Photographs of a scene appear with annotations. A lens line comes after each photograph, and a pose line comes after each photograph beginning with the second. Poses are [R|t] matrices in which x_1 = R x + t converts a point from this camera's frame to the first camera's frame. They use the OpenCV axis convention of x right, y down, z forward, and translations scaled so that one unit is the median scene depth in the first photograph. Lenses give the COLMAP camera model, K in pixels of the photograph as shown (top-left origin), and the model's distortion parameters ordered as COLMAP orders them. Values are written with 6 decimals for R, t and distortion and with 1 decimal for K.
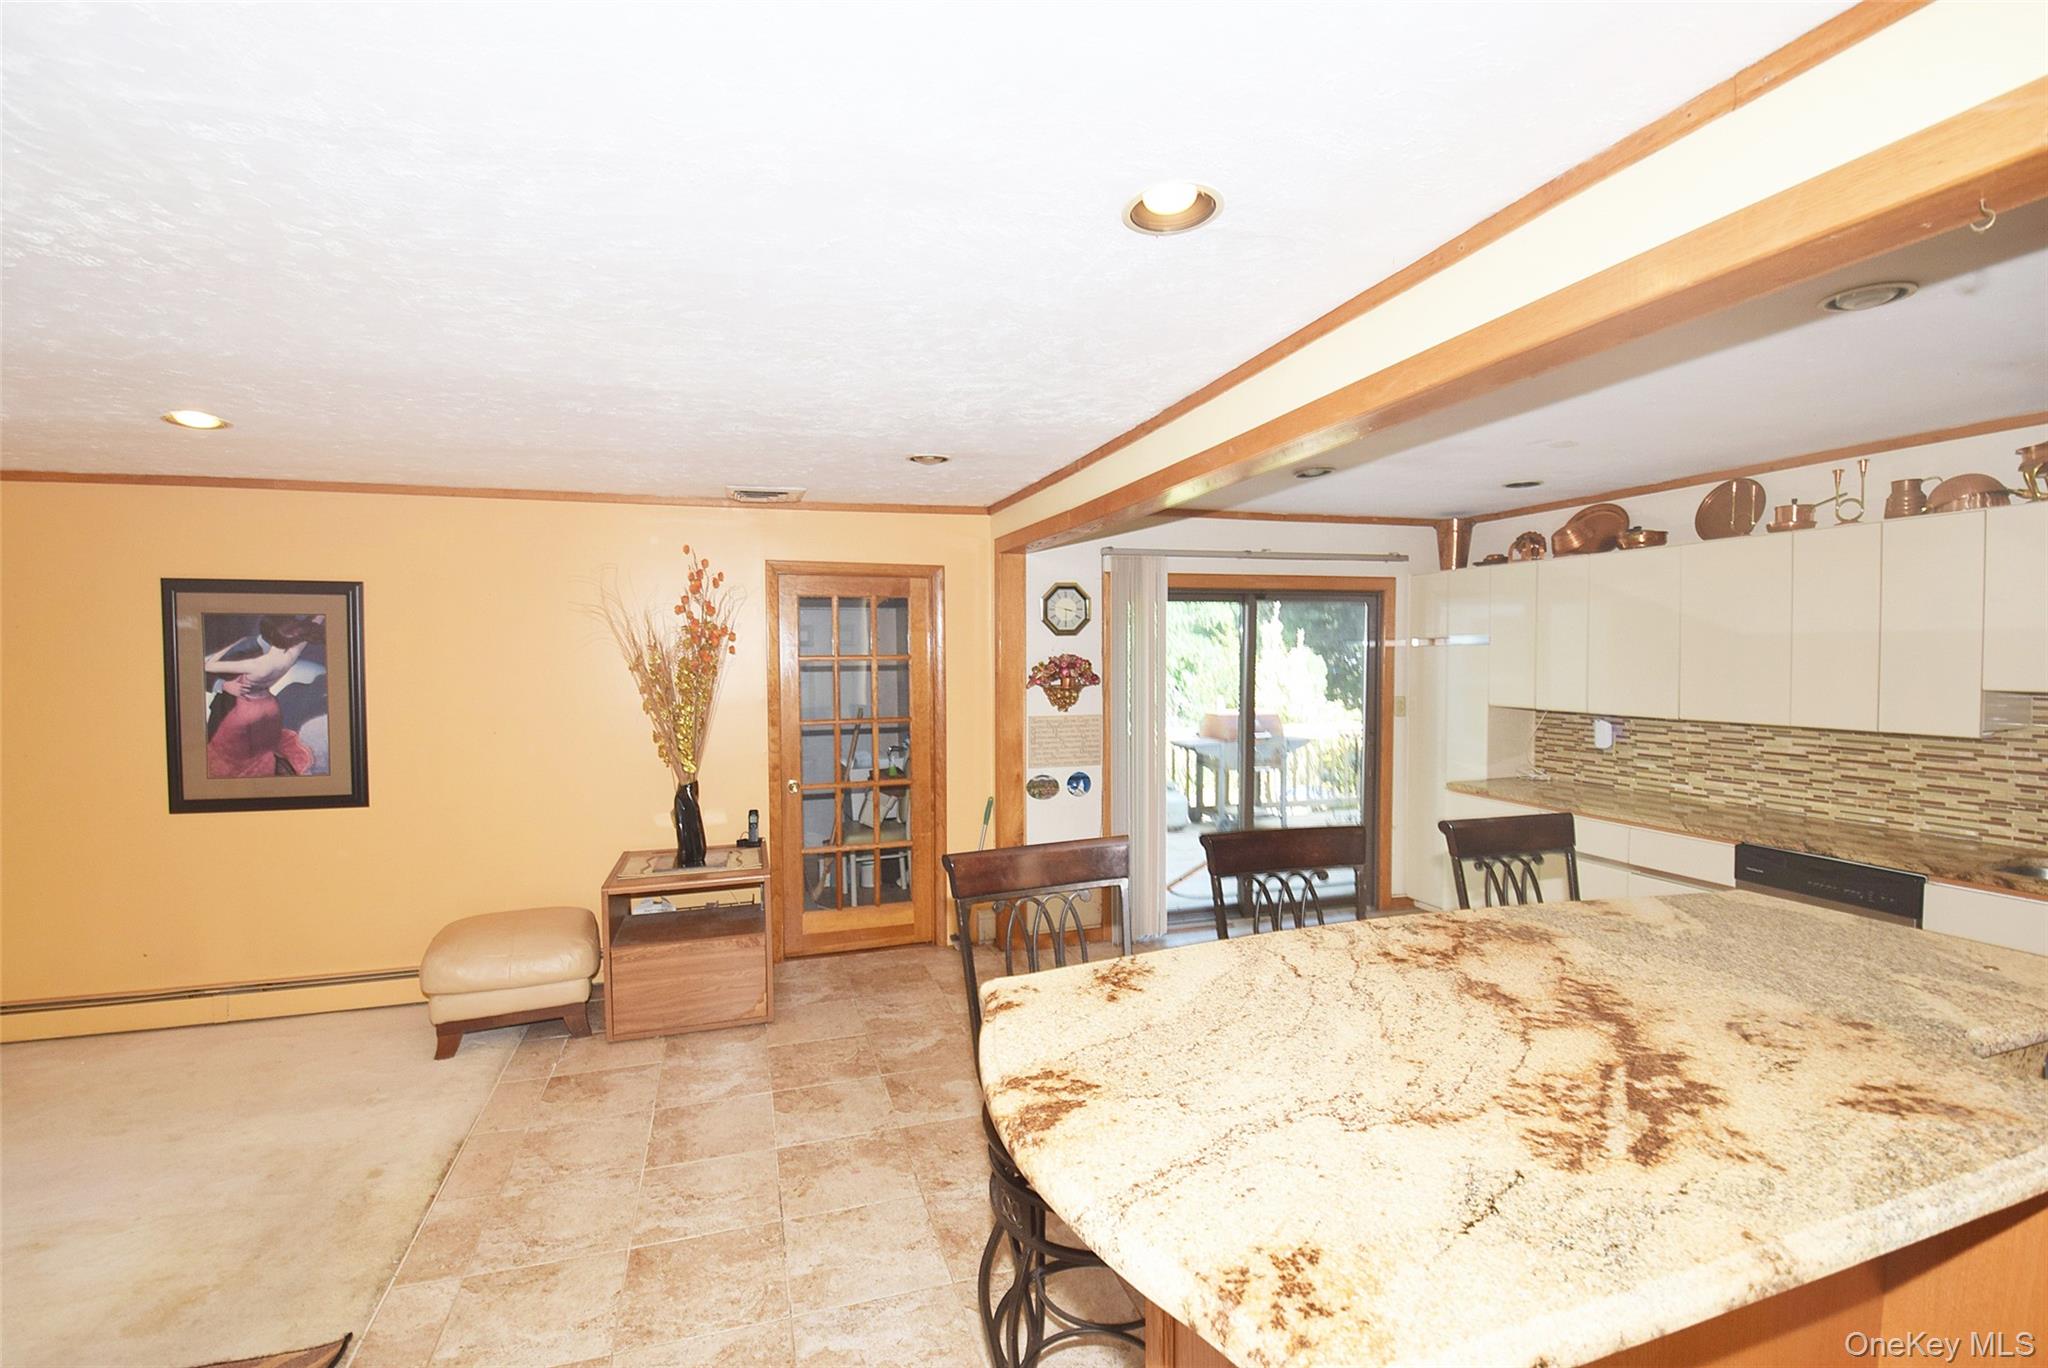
lens RADIAL K [[911.7, 0, 1047.5], [0, 911.7, 691.8], [0, 0, 1]] dist [0.009795, -0.027194]
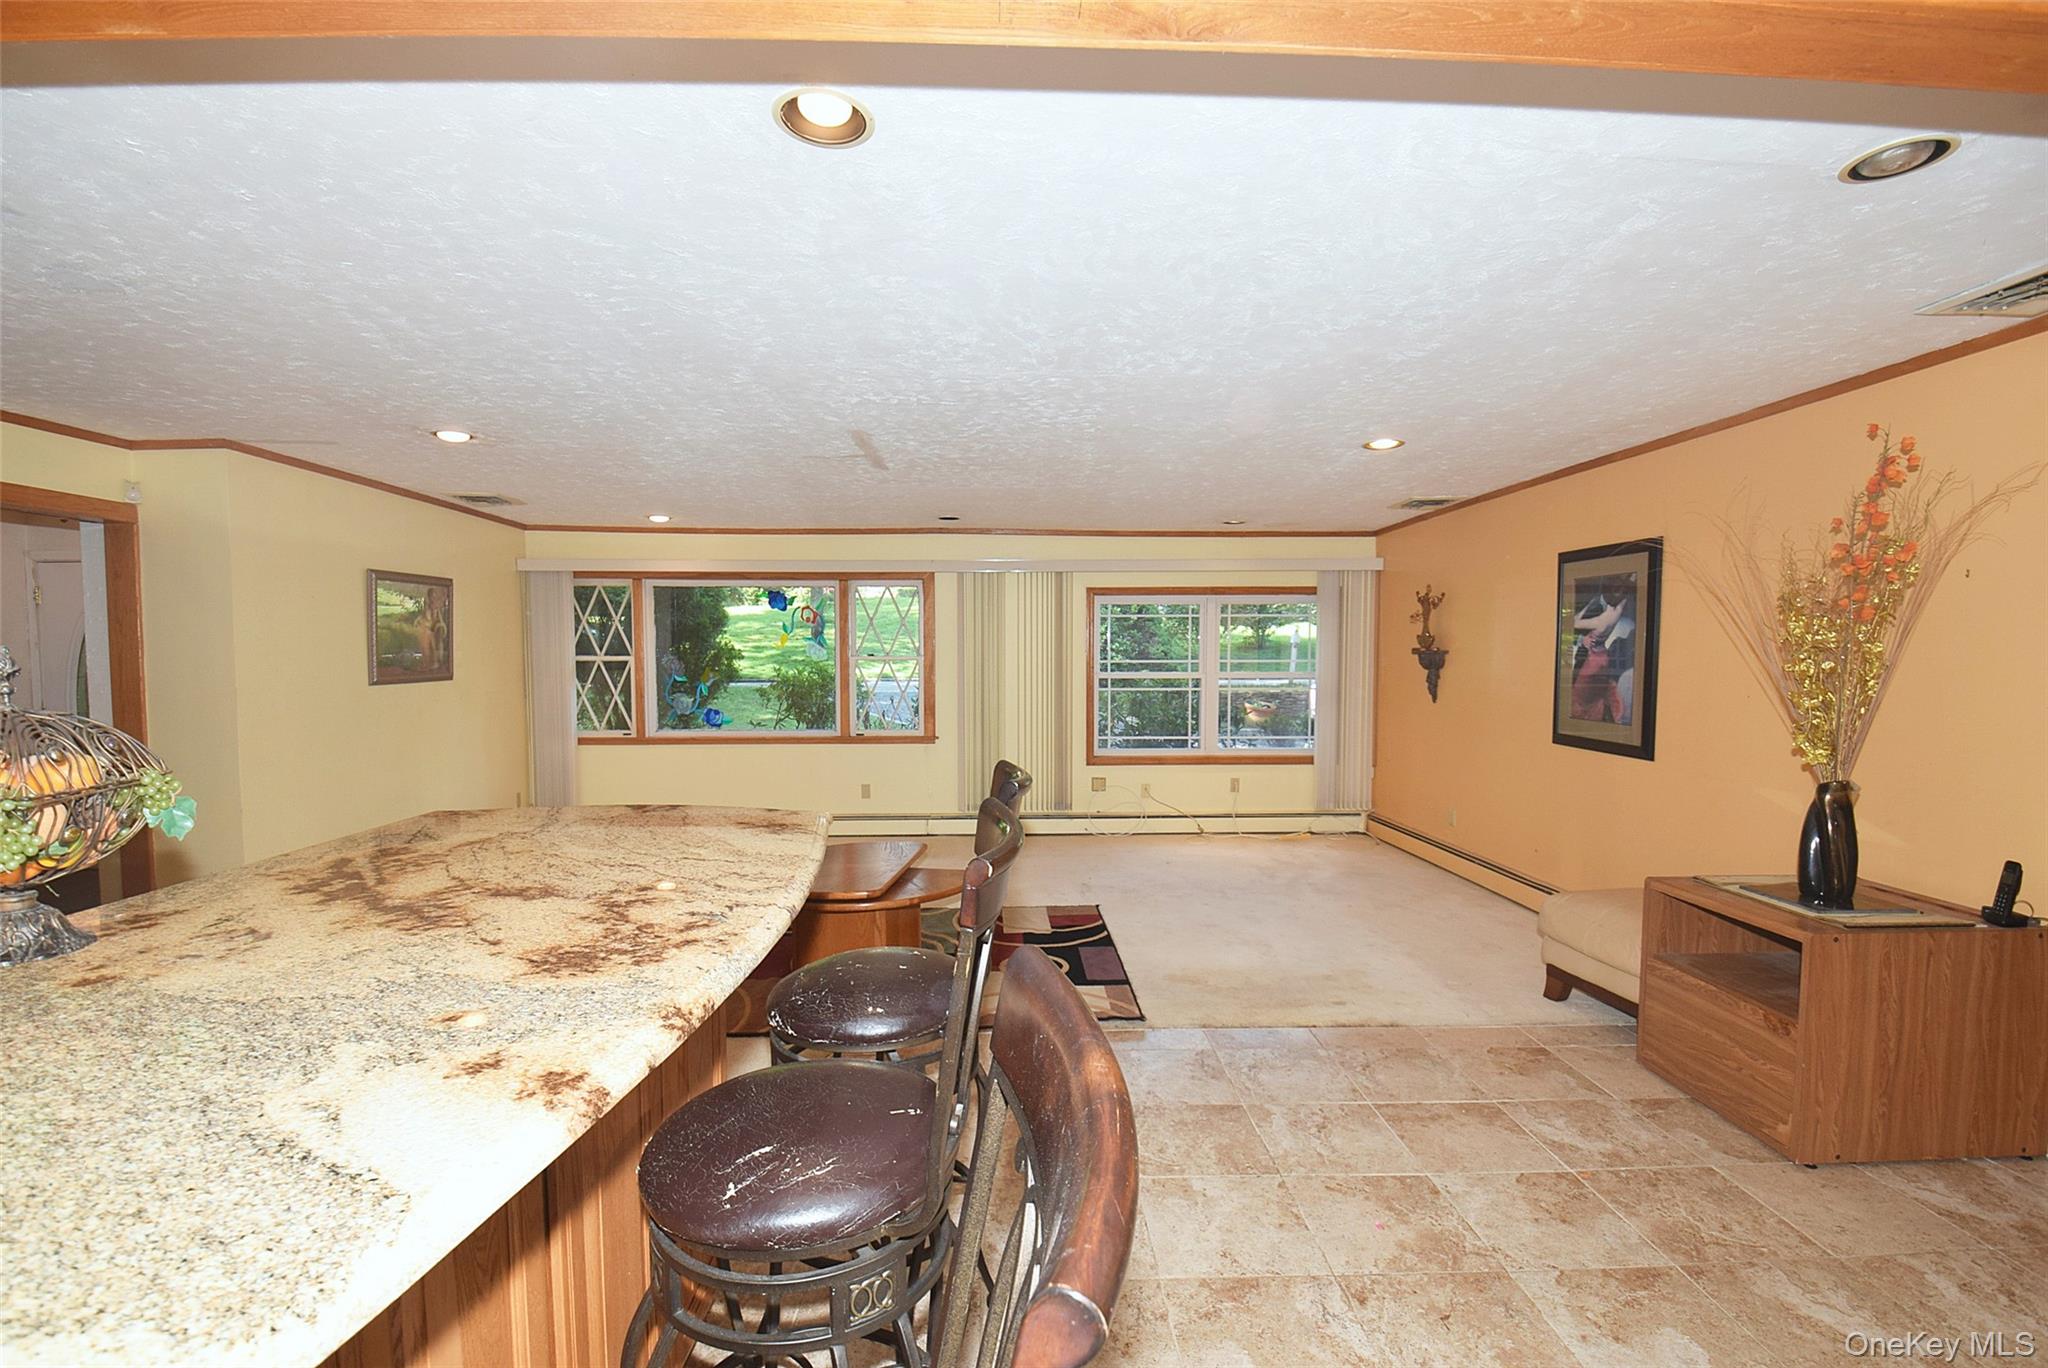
lens RADIAL K [[908.8, 0, 985.9], [0, 908.8, 712.1], [0, 0, 1]] dist [0.000797, -0.024222]
pose [[-0.326032, 0.067012, -0.942981, 0.446336], [-0.035976, 0.995882, 0.083210, 0.015823], [0.944674, 0.061054, -0.322279, 0.645507]]
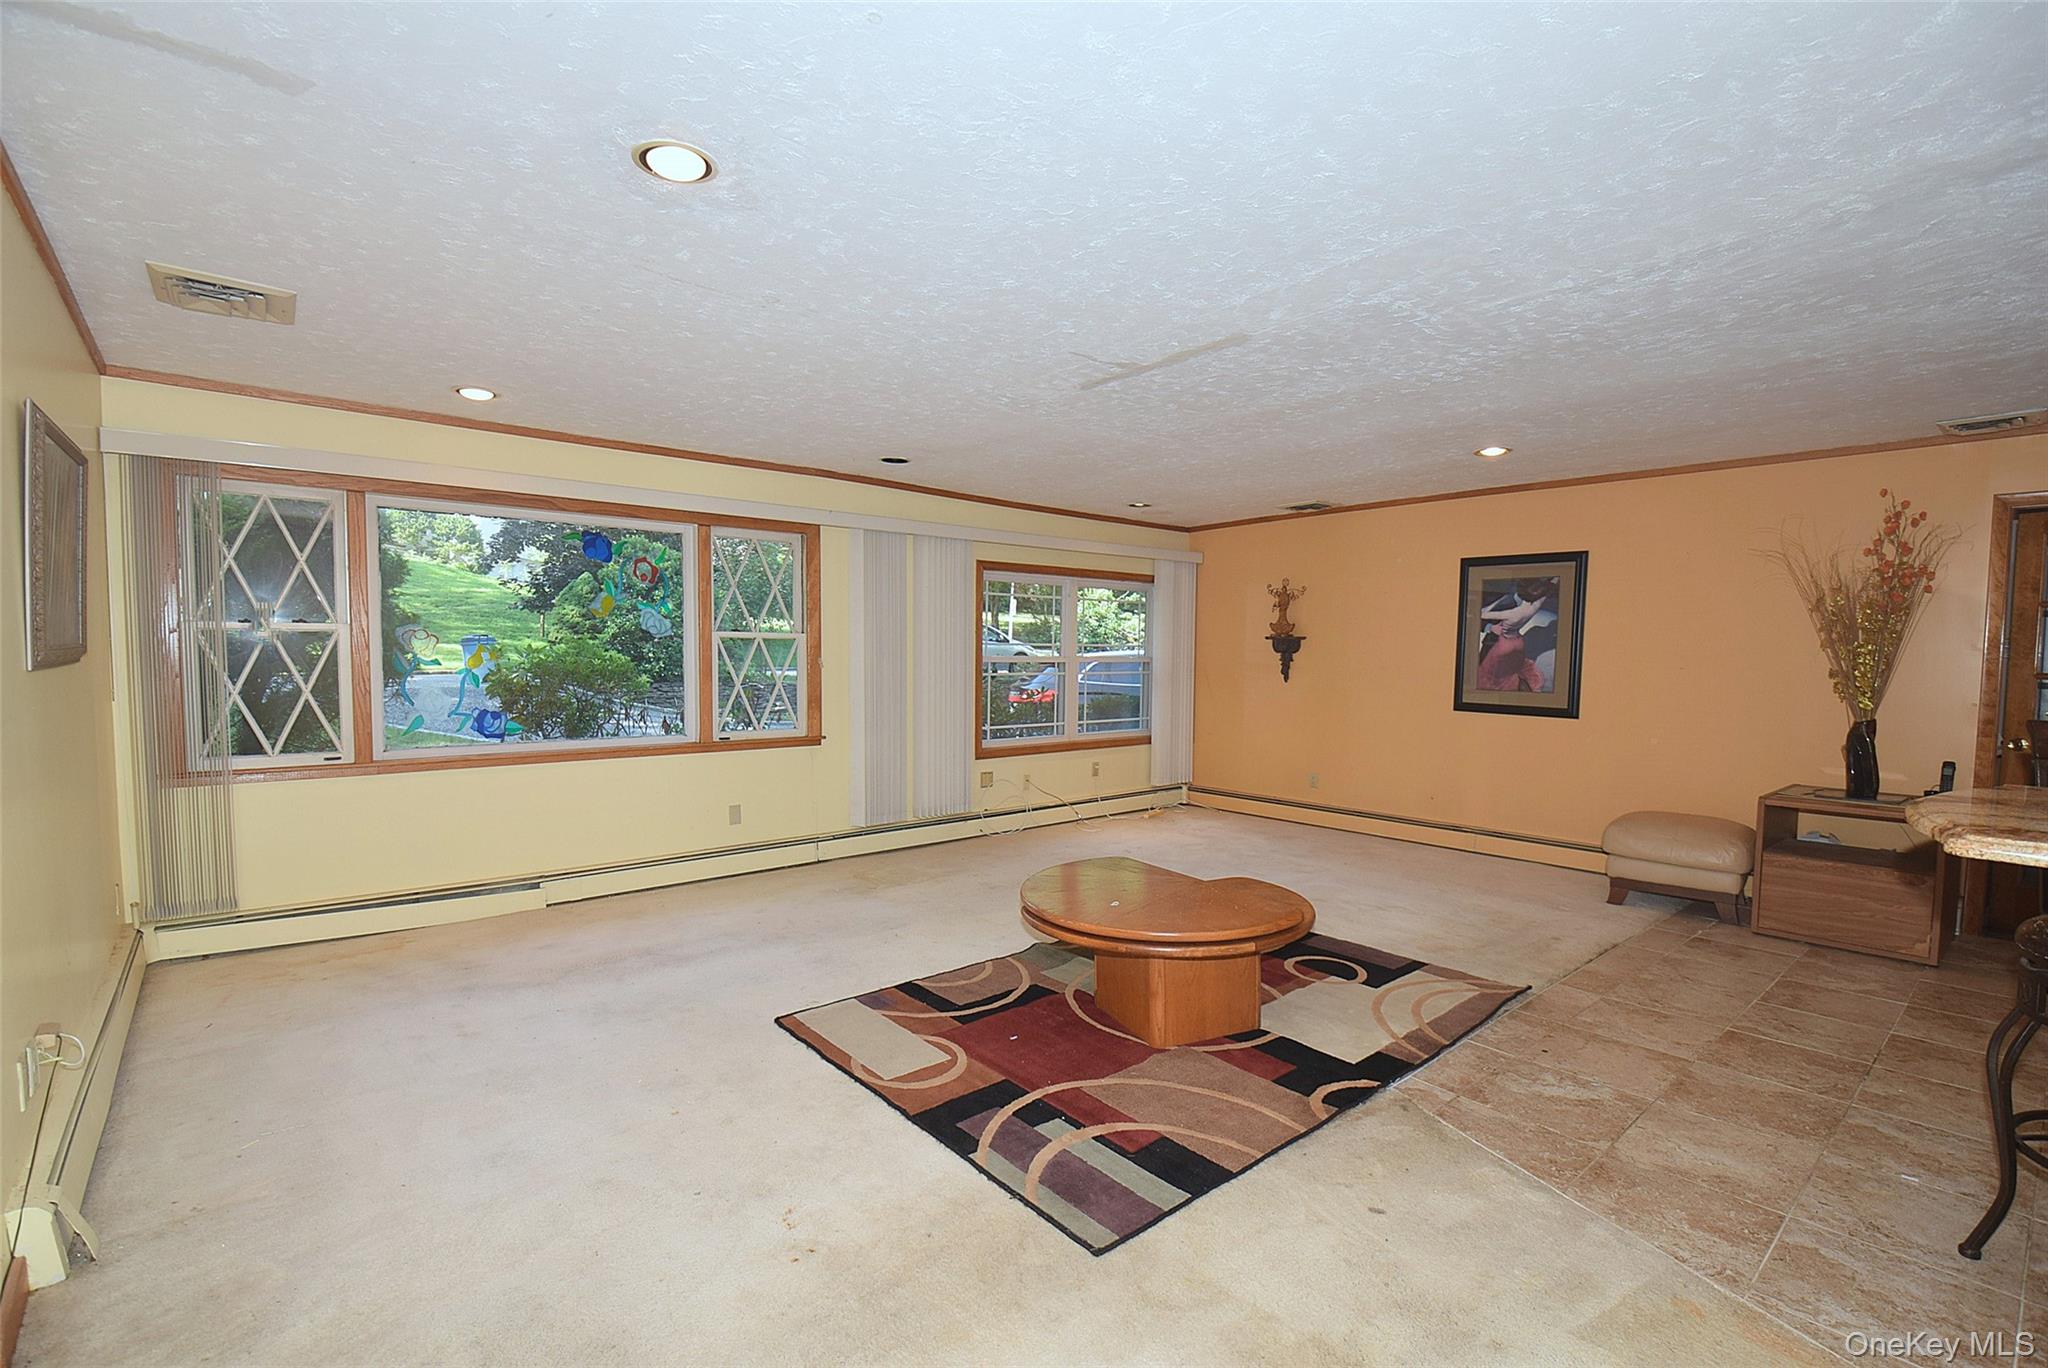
lens RADIAL K [[928.0, 0, 1023.2], [0, 928.0, 709.6], [0, 0, 1]] dist [0.020763, -0.027825]
pose [[0.368914, 0.068409, -0.926943, 0.234614], [-0.051915, 0.997247, 0.052936, 0.085205], [0.928013, 0.028594, 0.371450, -0.283750]]
